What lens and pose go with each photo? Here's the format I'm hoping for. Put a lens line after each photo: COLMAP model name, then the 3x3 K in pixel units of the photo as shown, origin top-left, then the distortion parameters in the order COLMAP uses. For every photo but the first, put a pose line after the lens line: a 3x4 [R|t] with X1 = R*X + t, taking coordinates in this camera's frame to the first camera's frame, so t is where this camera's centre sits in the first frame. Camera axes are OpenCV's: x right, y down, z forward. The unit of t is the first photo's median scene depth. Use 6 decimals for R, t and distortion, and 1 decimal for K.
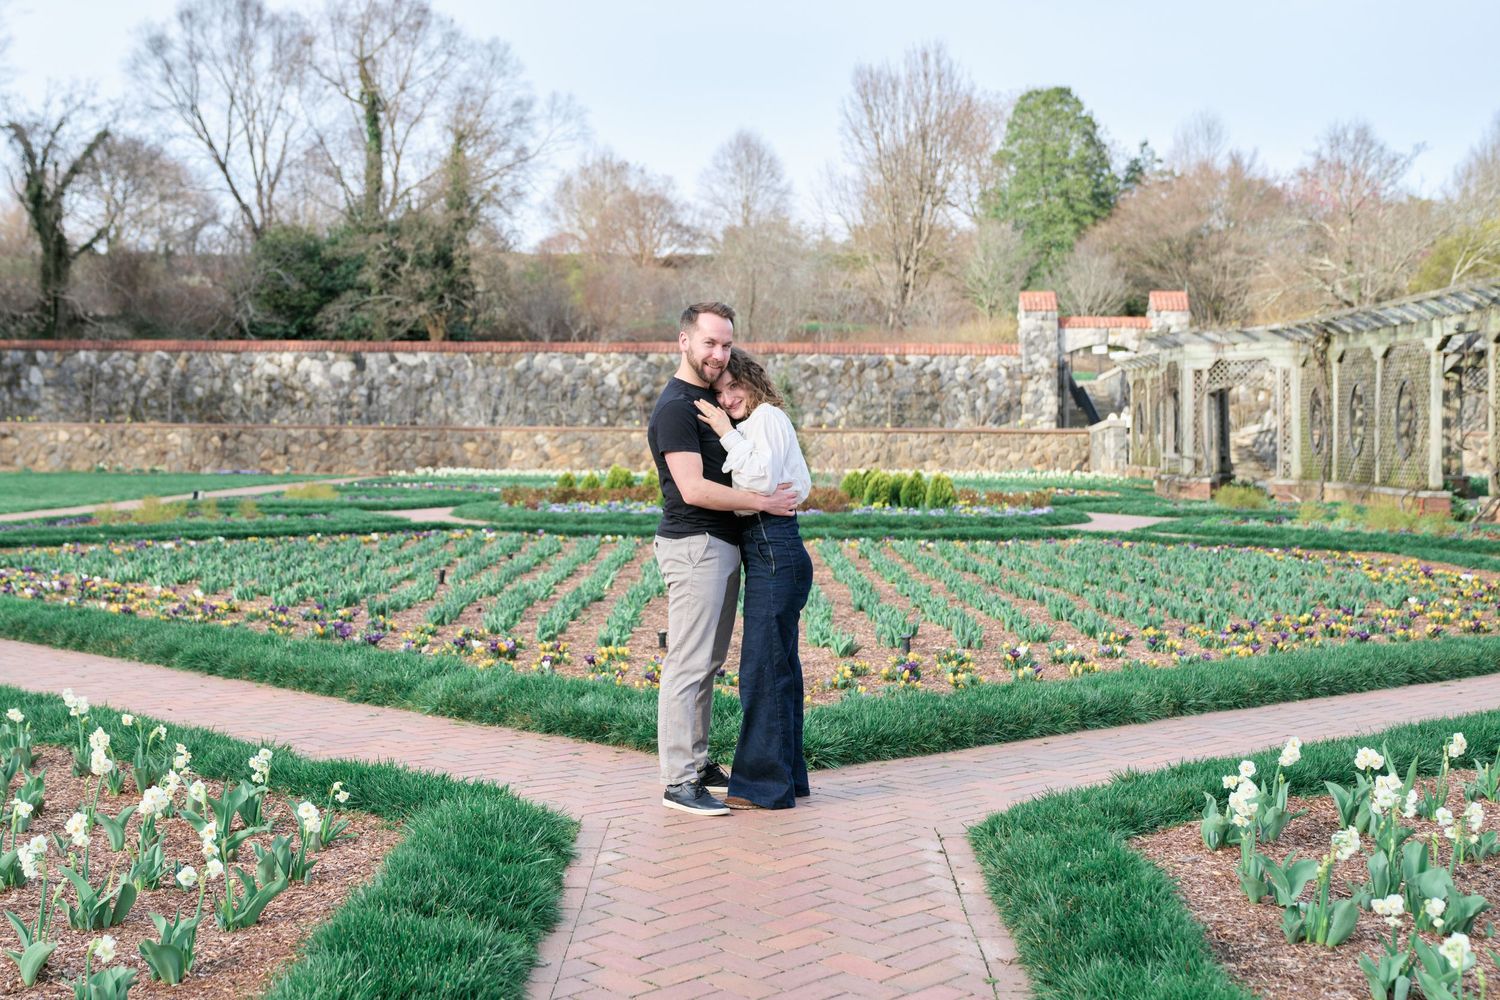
lens RADIAL K [[1681.8, 0, 750.0], [0, 1681.8, 500.0], [0, 0, 1]] dist [-0.005167, -0.002308]
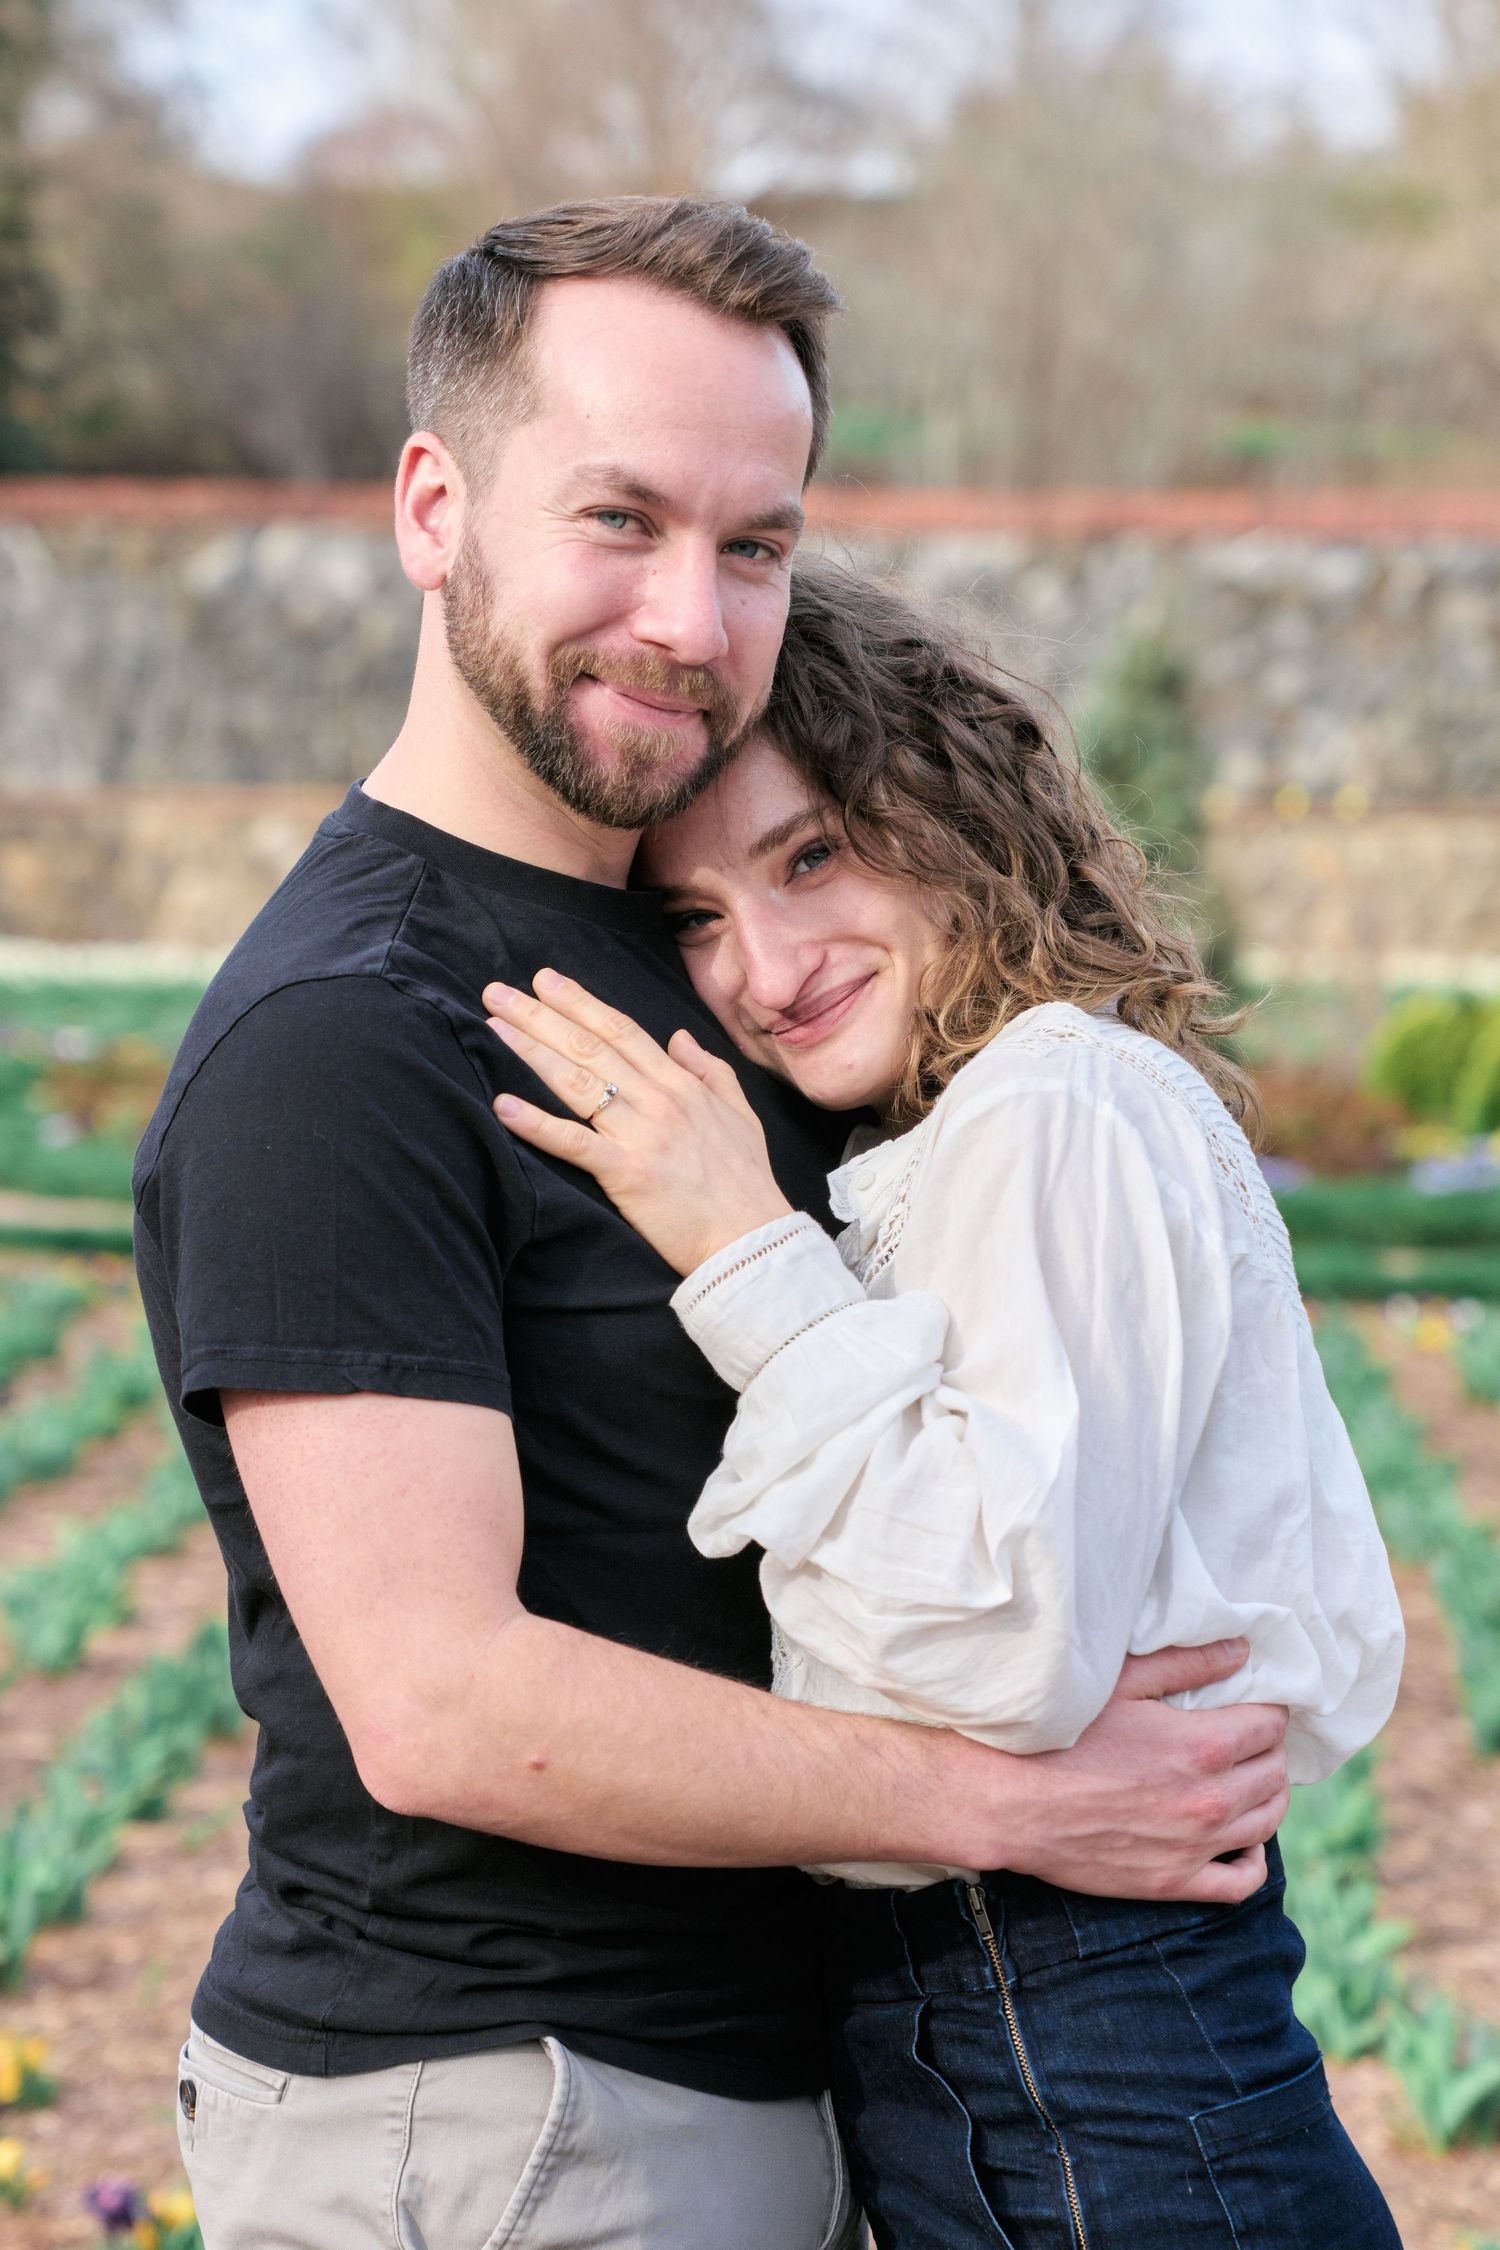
lens RADIAL K [[4173.3, 0, 750.0], [0, 4173.3, 1125.0], [0, 0, 1]] dist [0.015120, 0.267725]
pose [[0.997410, 0.018711, -0.069456, 0.008402], [-0.014661, 0.998188, 0.058362, -0.065485], [0.070422, -0.057192, 0.995876, 0.675831]]
